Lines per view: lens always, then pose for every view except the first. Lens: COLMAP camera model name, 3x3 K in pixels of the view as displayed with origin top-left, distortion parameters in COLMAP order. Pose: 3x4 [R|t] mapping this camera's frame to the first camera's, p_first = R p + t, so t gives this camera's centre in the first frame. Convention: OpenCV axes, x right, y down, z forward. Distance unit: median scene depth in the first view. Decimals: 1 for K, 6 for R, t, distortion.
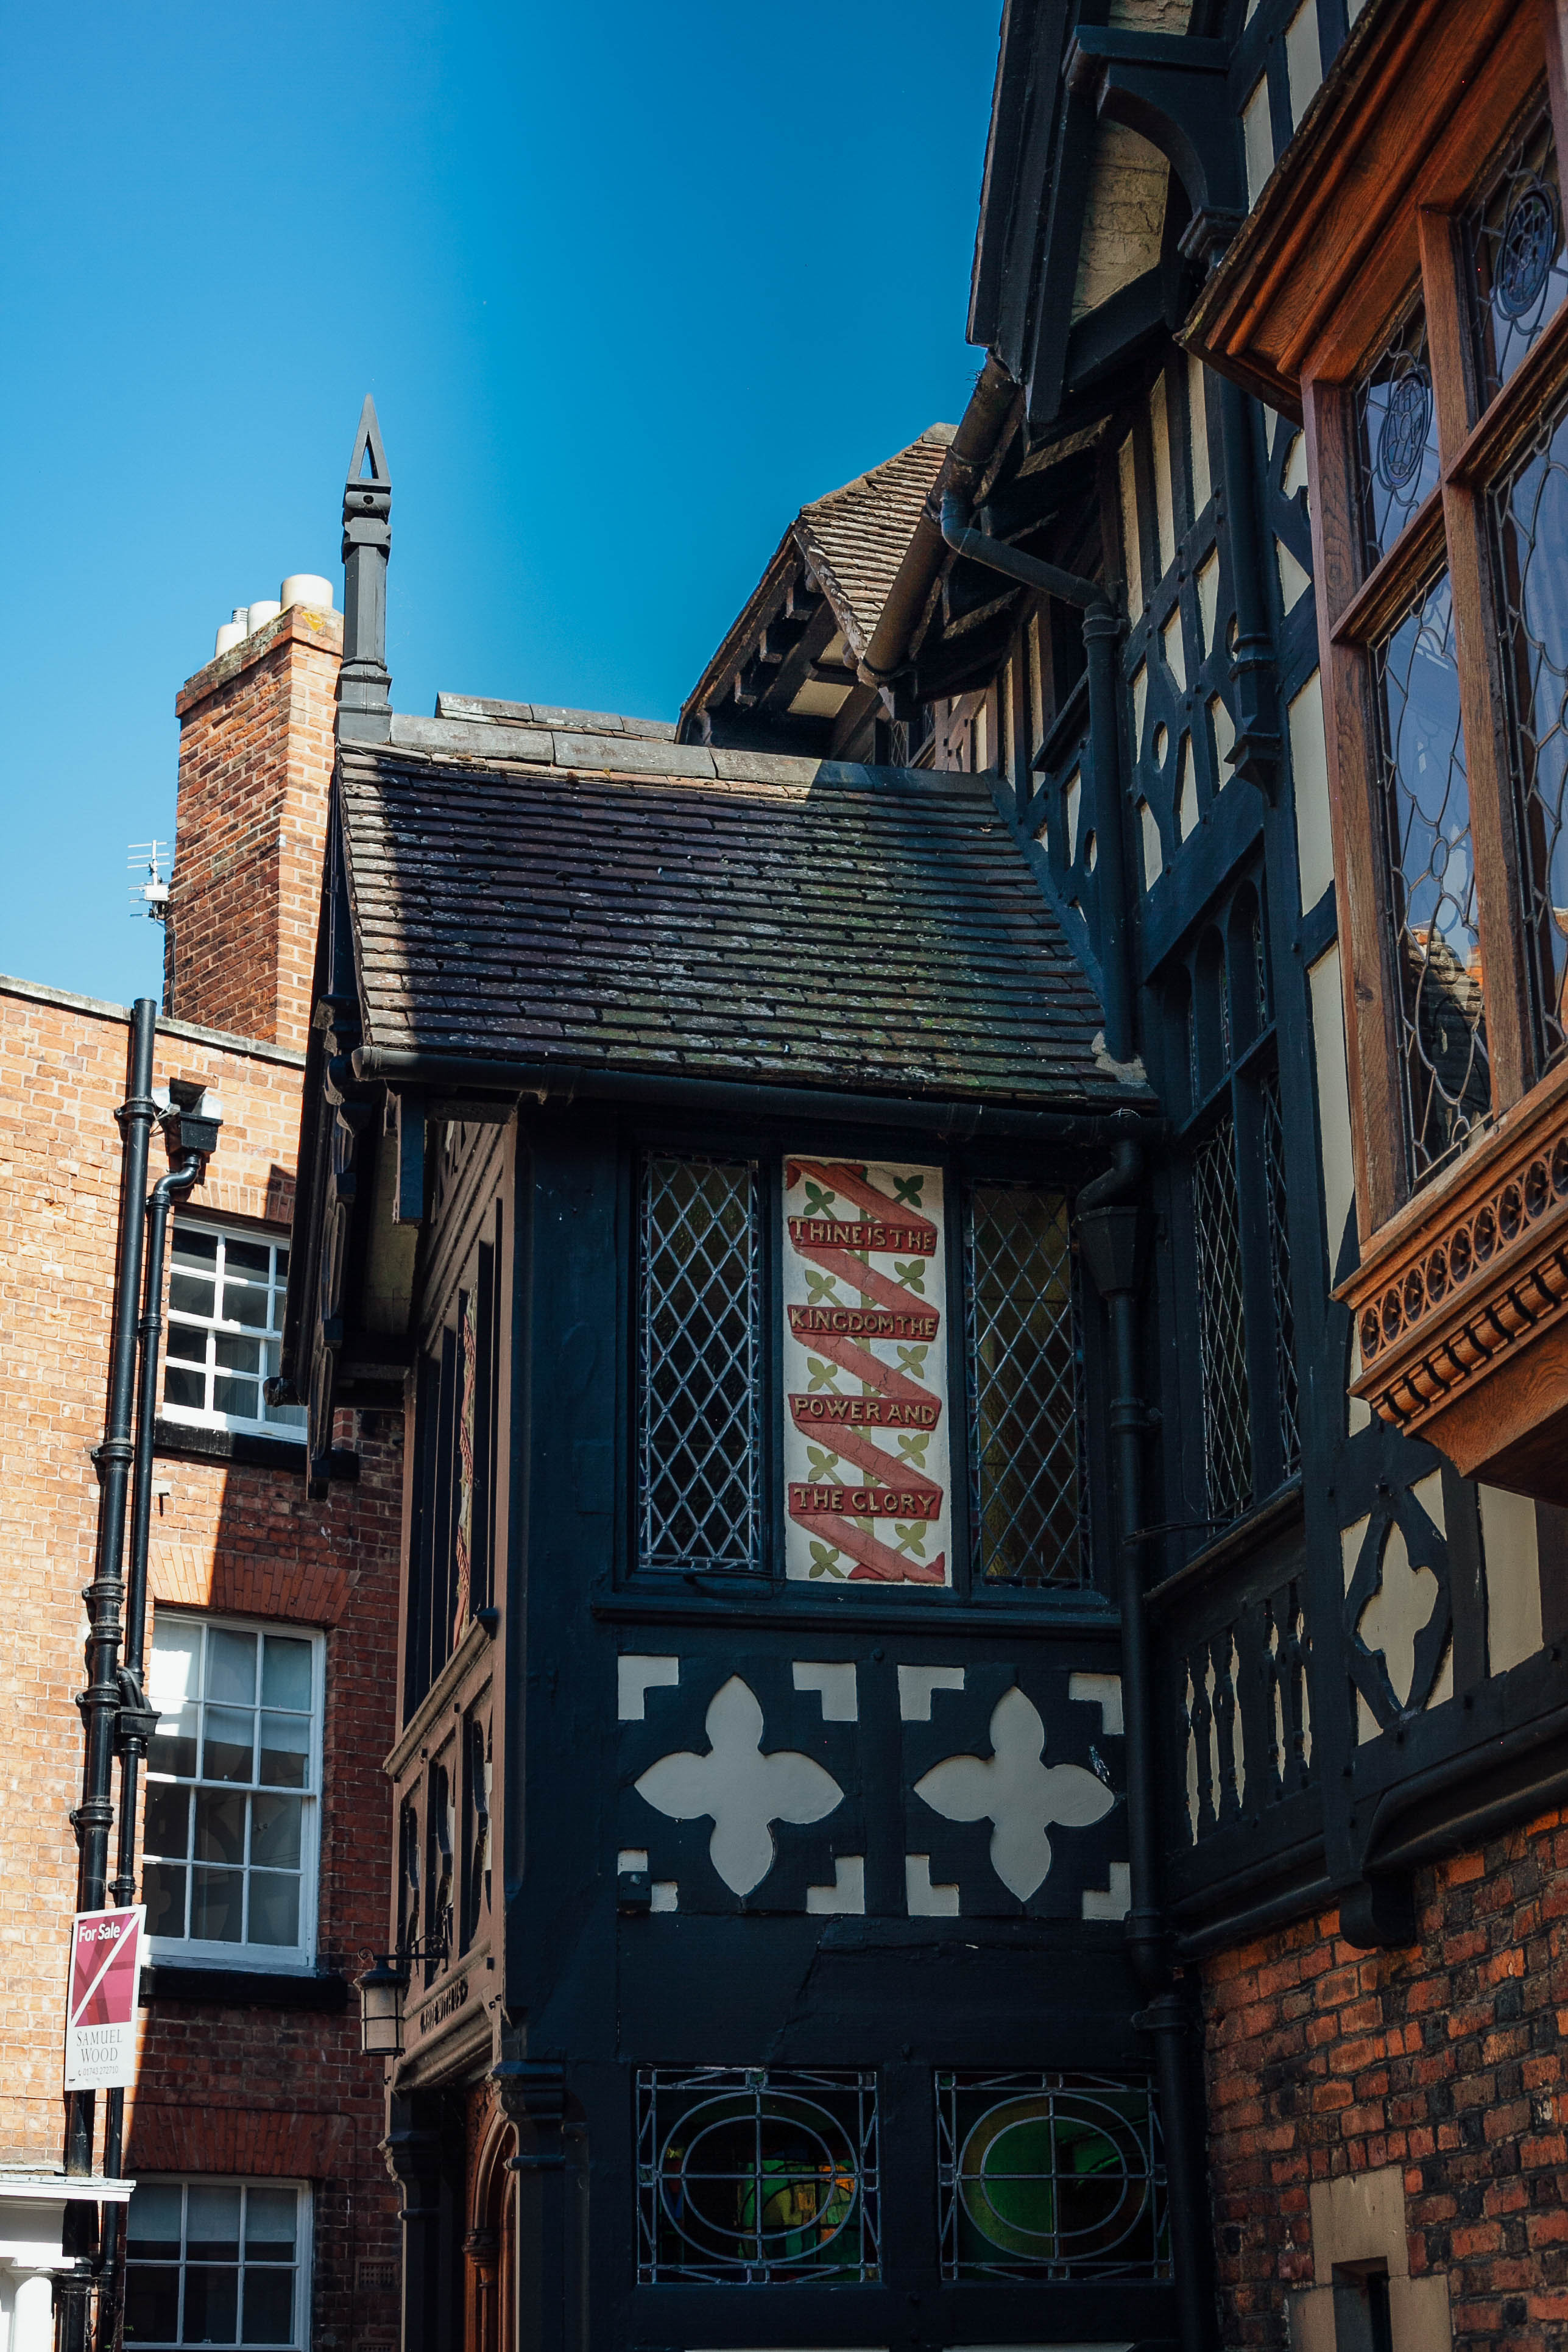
lens RADIAL K [[3397.7, 0, 784.0], [0, 3397.7, 1176.0], [0, 0, 1]] dist [-0.089405, -0.058198]
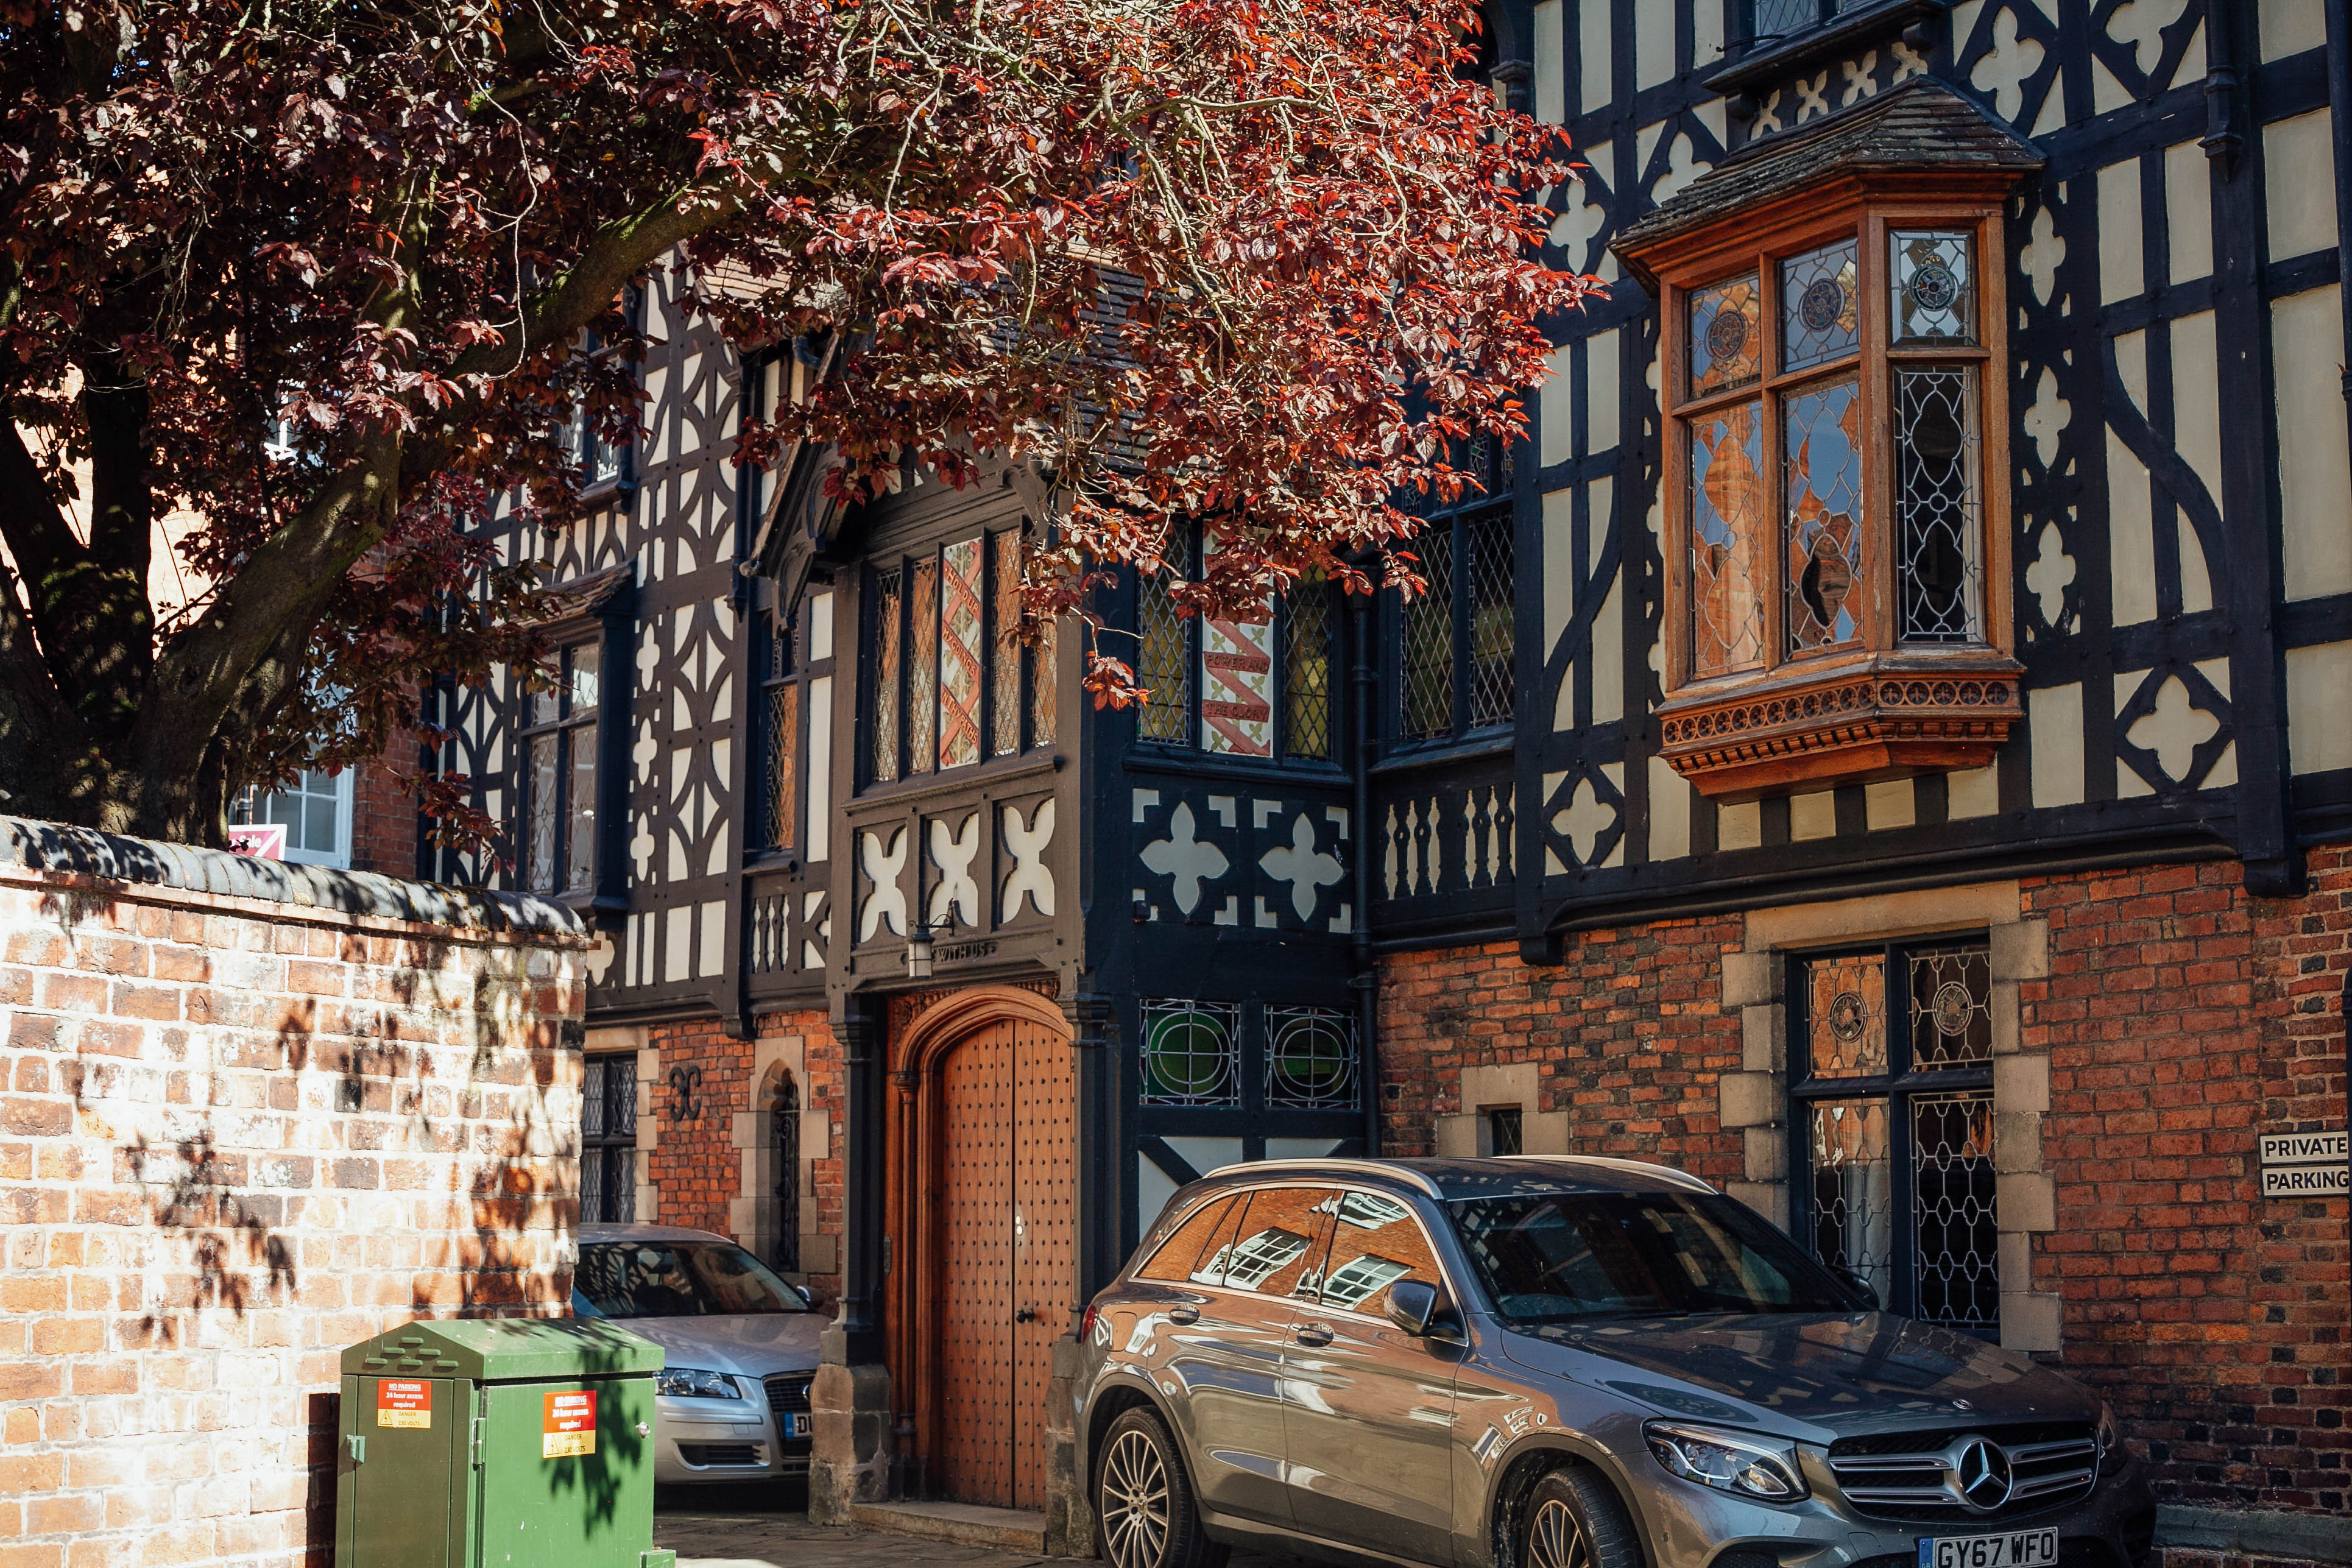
lens RADIAL K [[3428.1, 0, 1176.0], [0, 3428.1, 784.0], [0, 0, 1]] dist [-0.079973, -0.103528]
pose [[0.926119, 0.061488, 0.372185, -0.727778], [-0.141434, 0.971254, 0.191476, -0.230127], [-0.349713, -0.229969, 0.908193, -0.753378]]
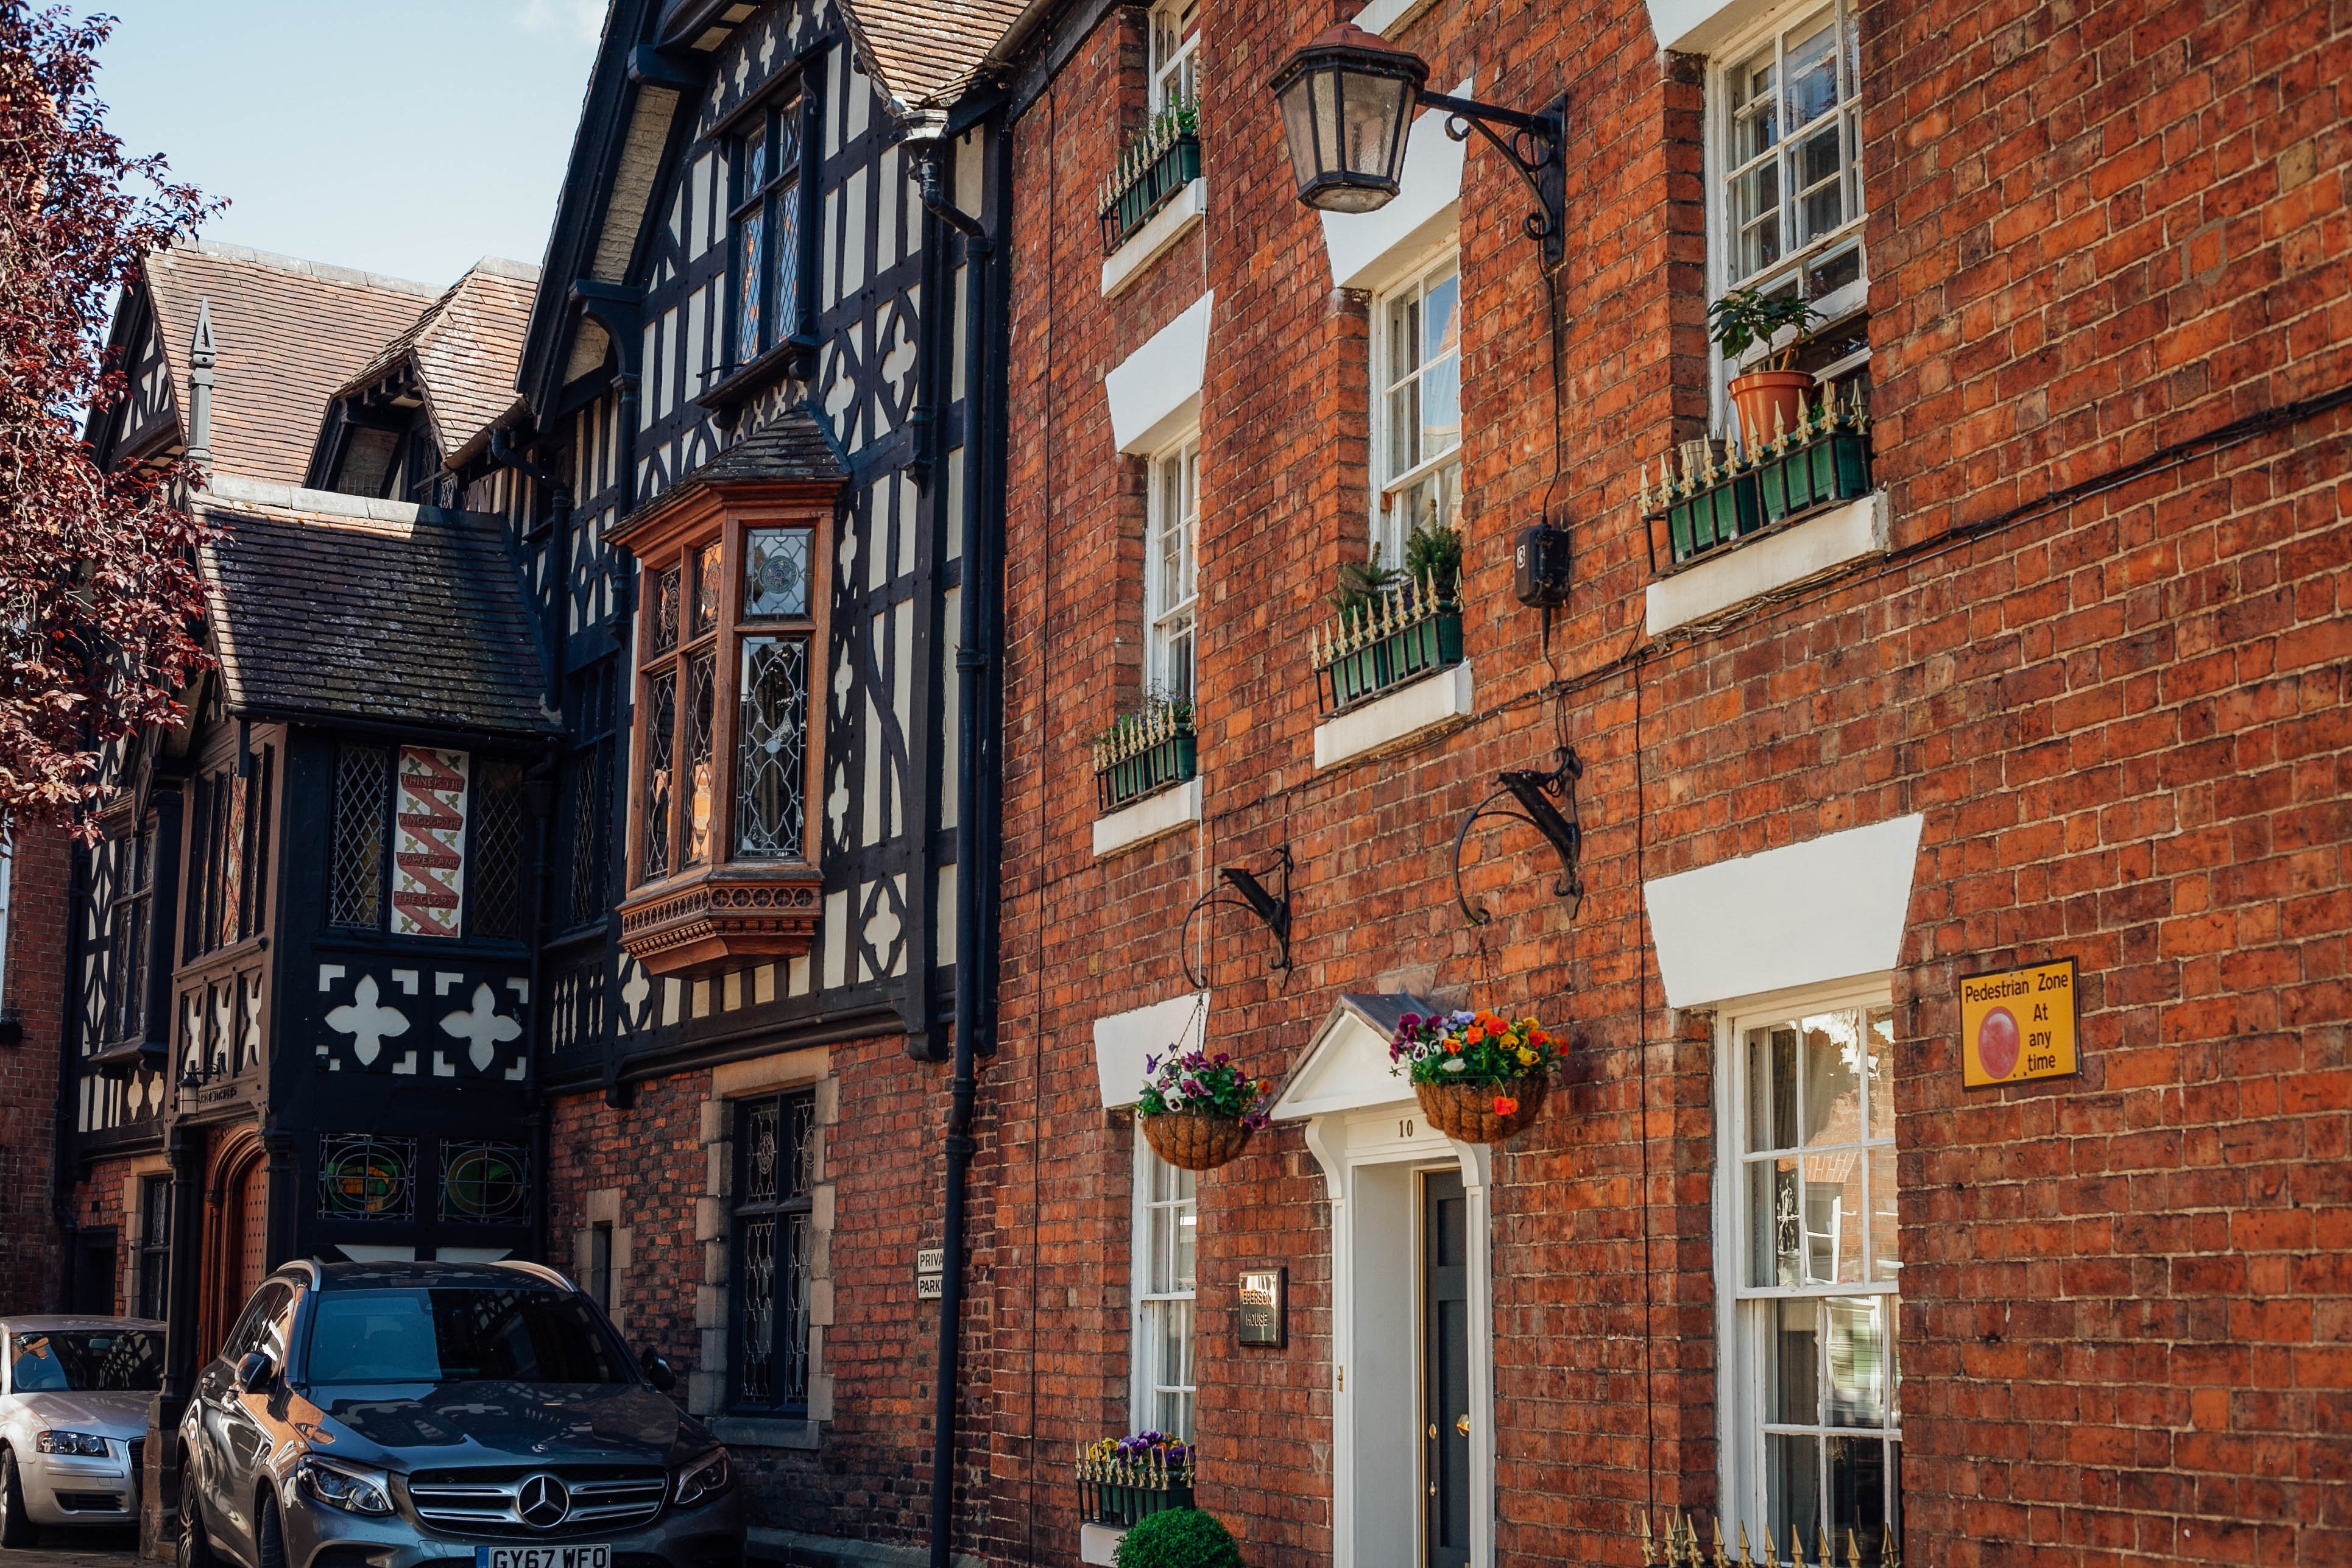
lens RADIAL K [[3423.7, 0, 1176.0], [0, 3423.7, 784.0], [0, 0, 1]] dist [-0.077348, -0.109361]
pose [[0.953695, 0.068997, 0.292754, -0.179526], [-0.122264, 0.978219, 0.167747, -0.447142], [-0.274803, -0.195773, 0.941359, -1.366117]]
